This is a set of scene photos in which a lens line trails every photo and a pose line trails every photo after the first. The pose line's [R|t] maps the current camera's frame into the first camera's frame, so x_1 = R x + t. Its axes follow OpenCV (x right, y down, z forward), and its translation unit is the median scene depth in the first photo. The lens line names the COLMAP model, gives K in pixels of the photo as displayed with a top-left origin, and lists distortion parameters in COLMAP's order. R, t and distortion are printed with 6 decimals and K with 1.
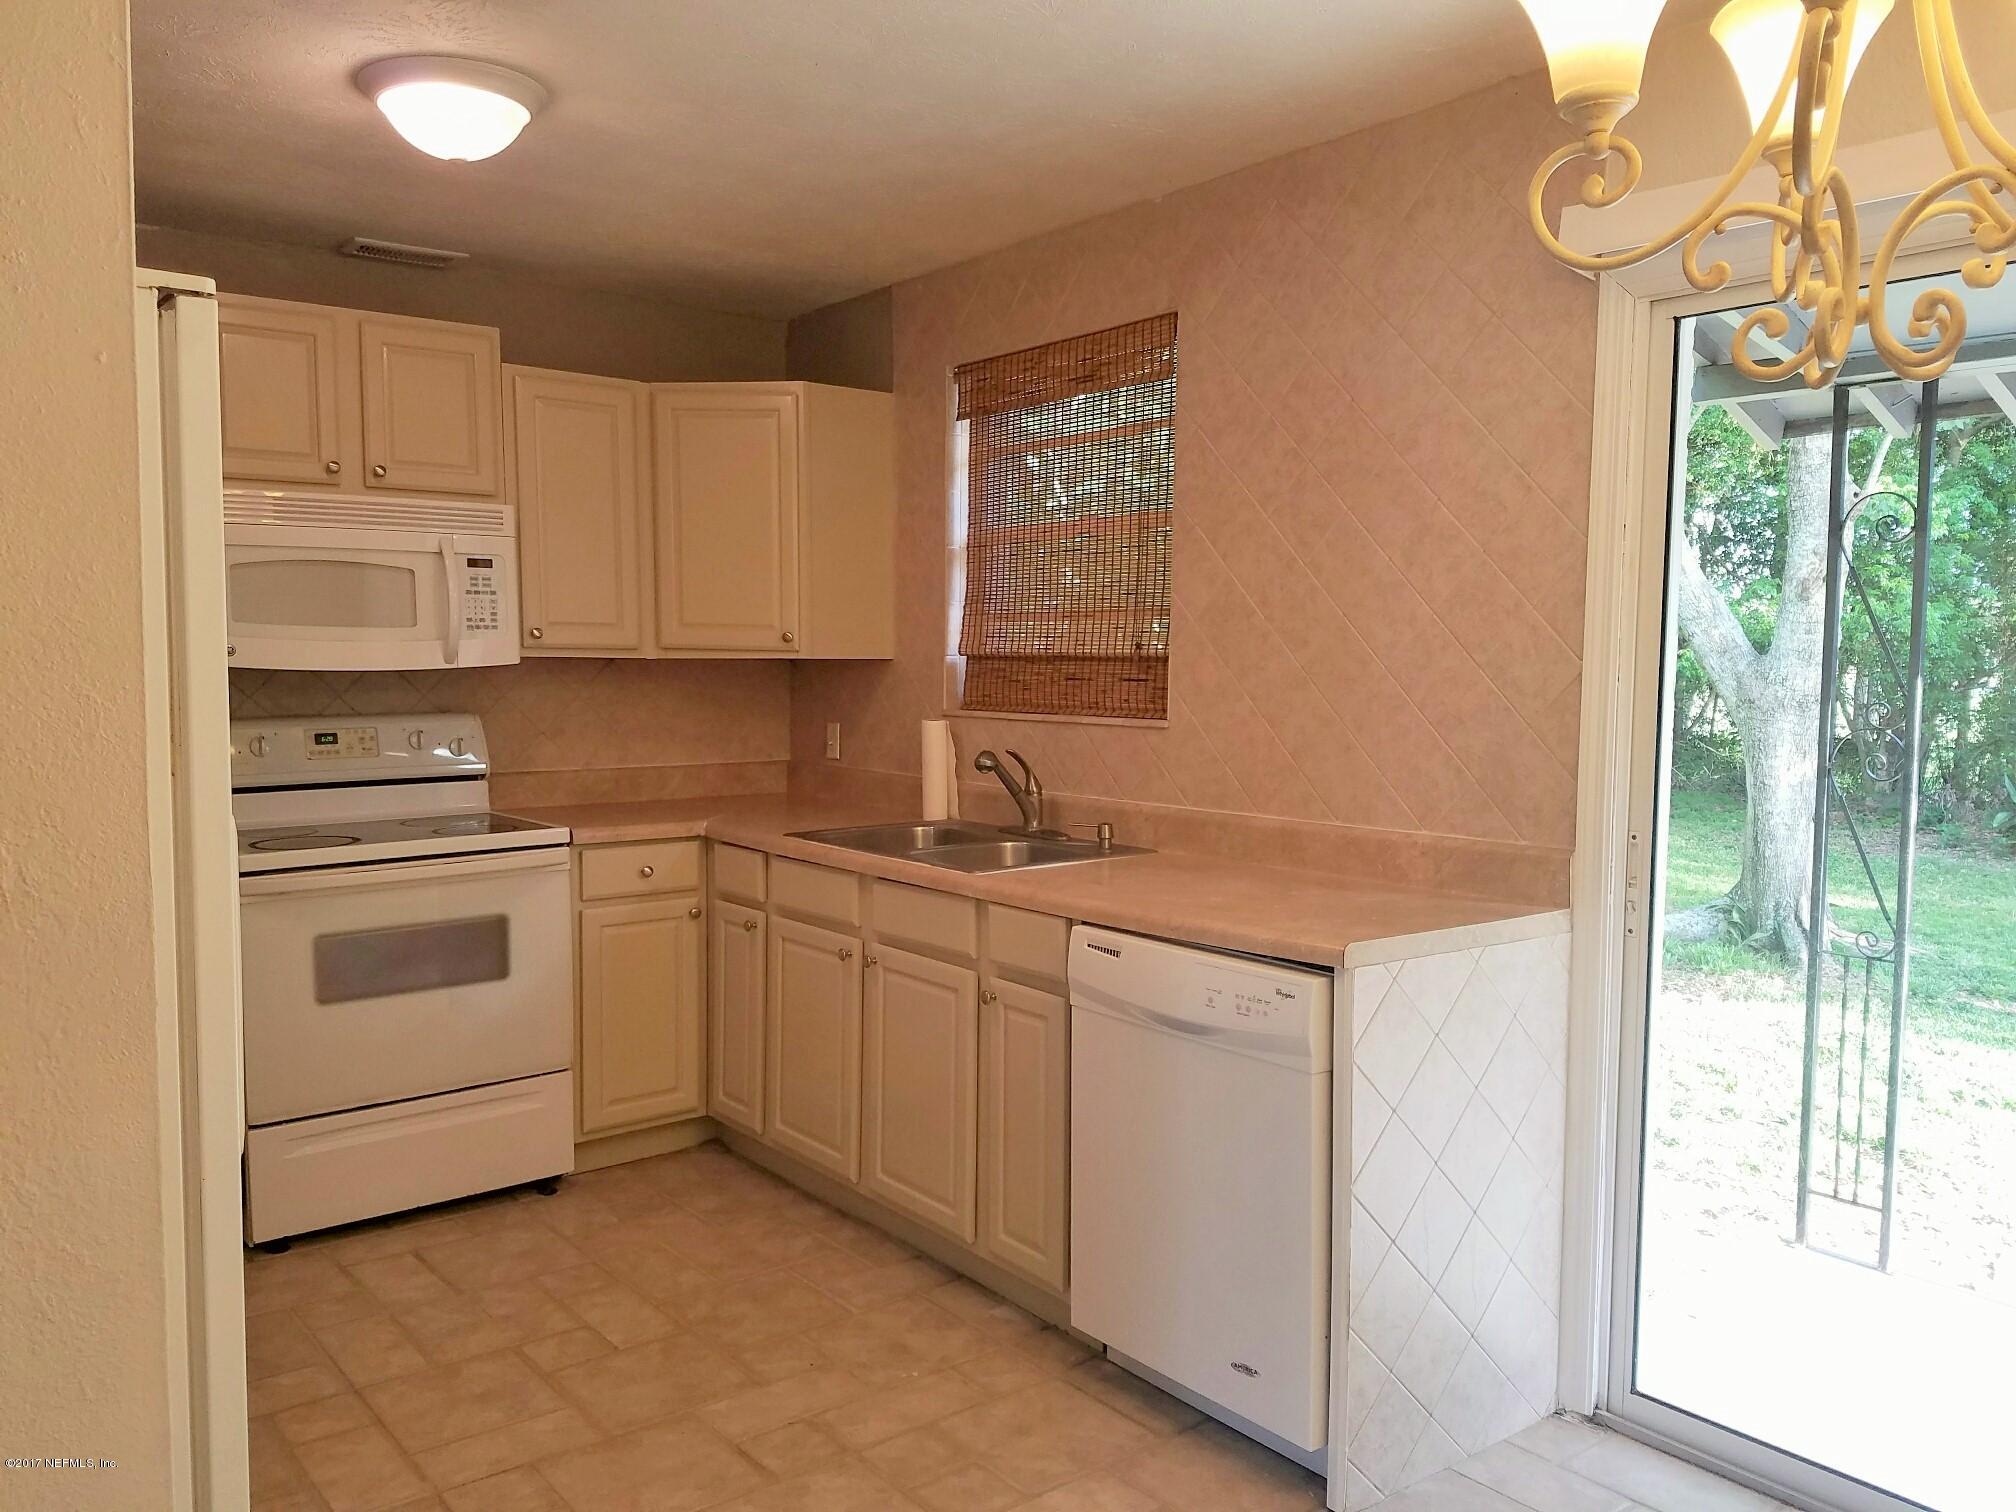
lens RADIAL K [[1505.9, 0, 1008.5], [0, 1505.9, 780.0], [0, 0, 1]] dist [0.057116, -0.002230]
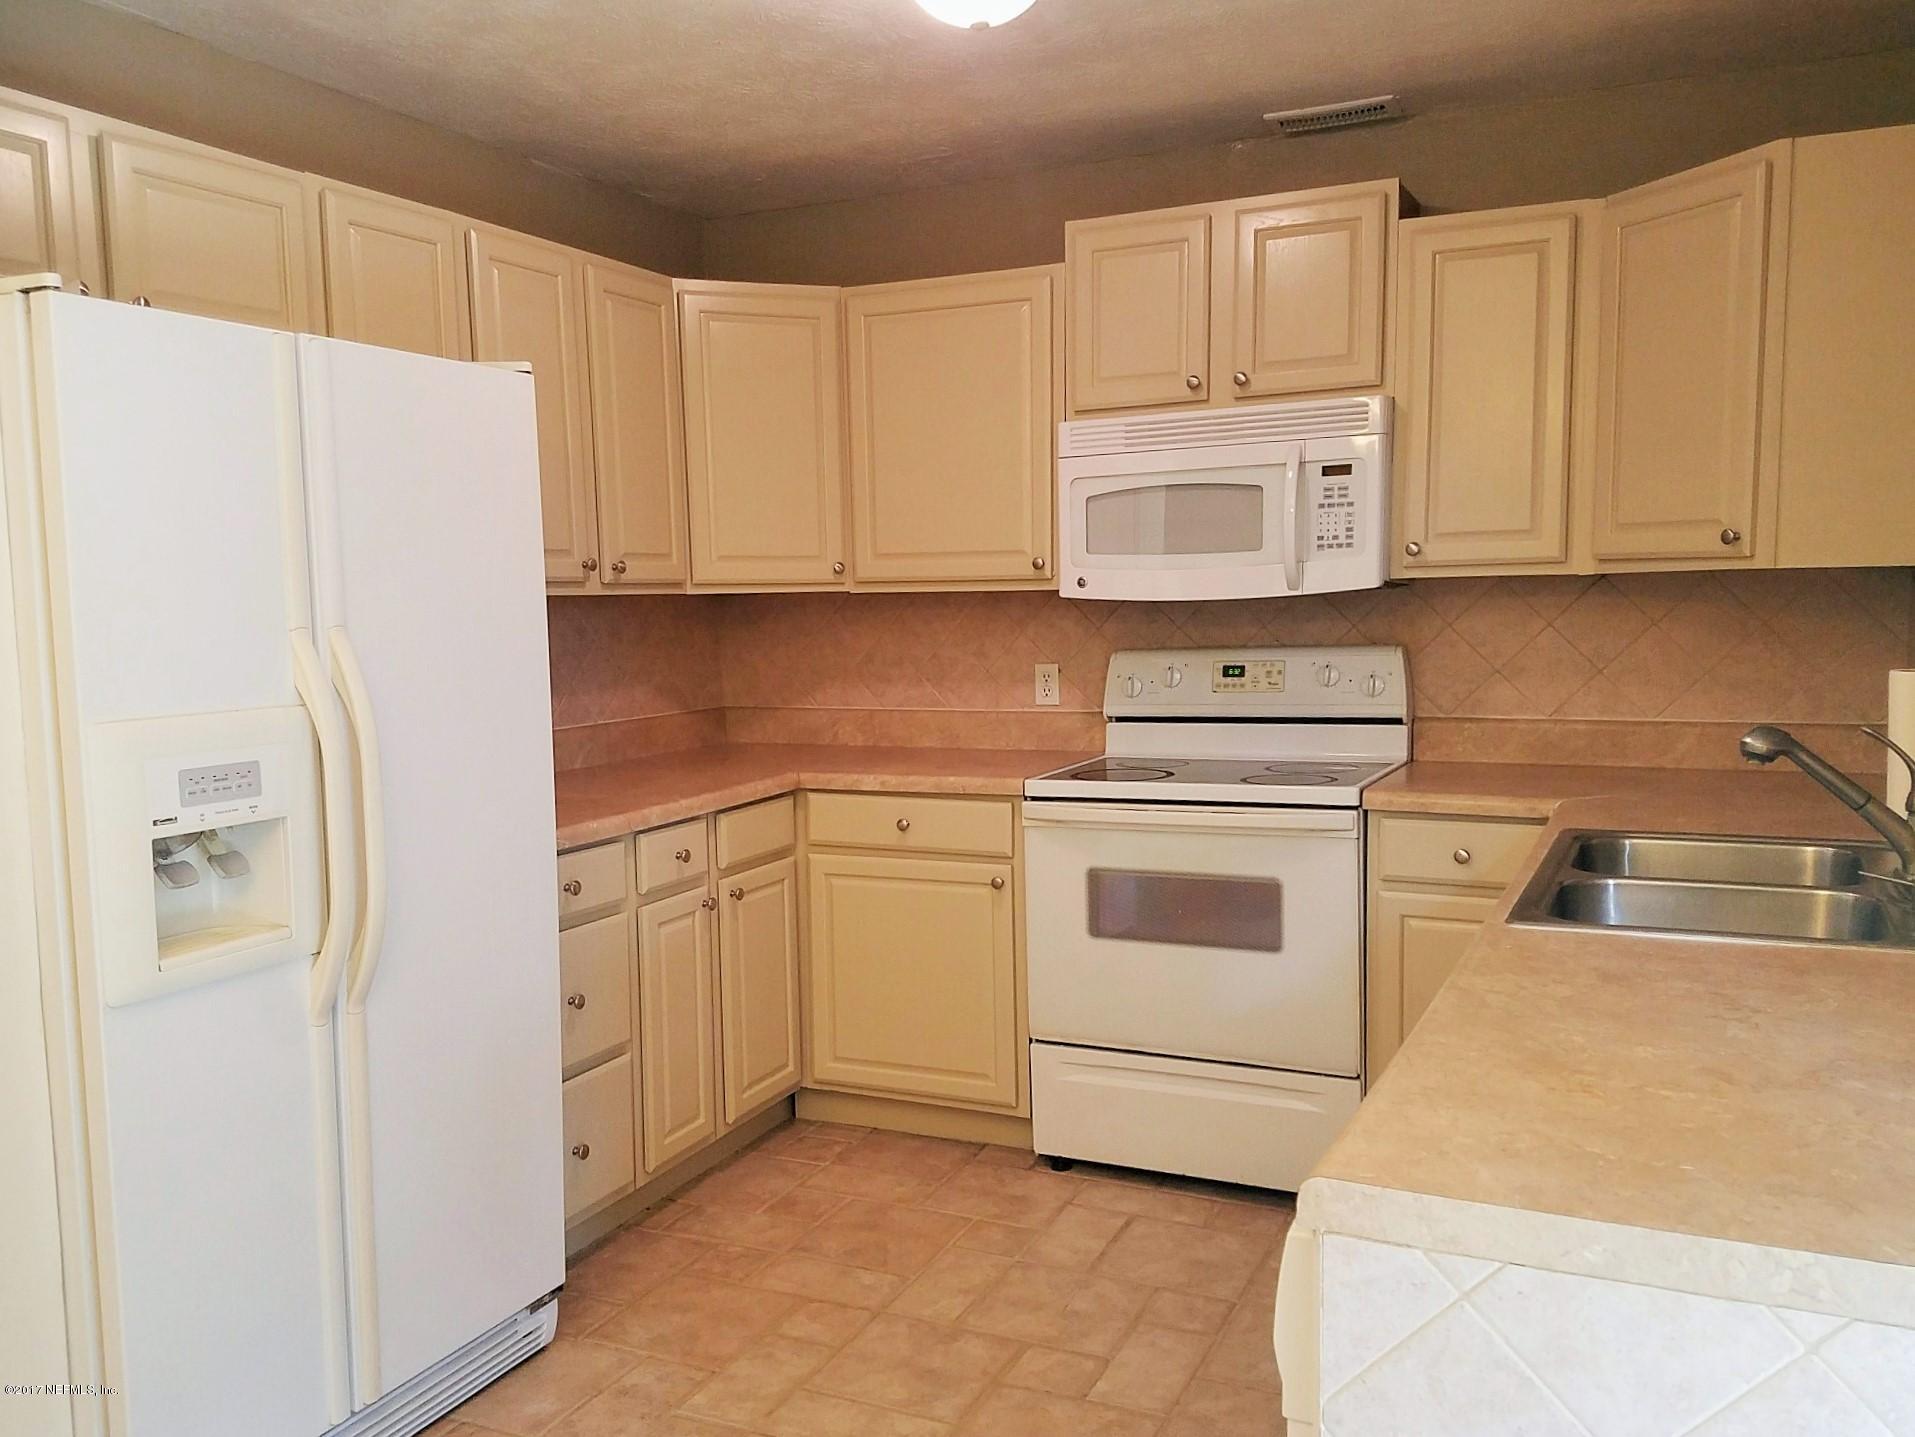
lens RADIAL K [[1559.1, 0, 962.4], [0, 1559.1, 777.8], [0, 0, 1]] dist [0.238971, -0.452502]
pose [[0.450589, 0.092832, -0.887892, 0.391884], [-0.049141, 0.995650, 0.079160, -0.032937], [0.891378, 0.007963, 0.453191, 0.436237]]
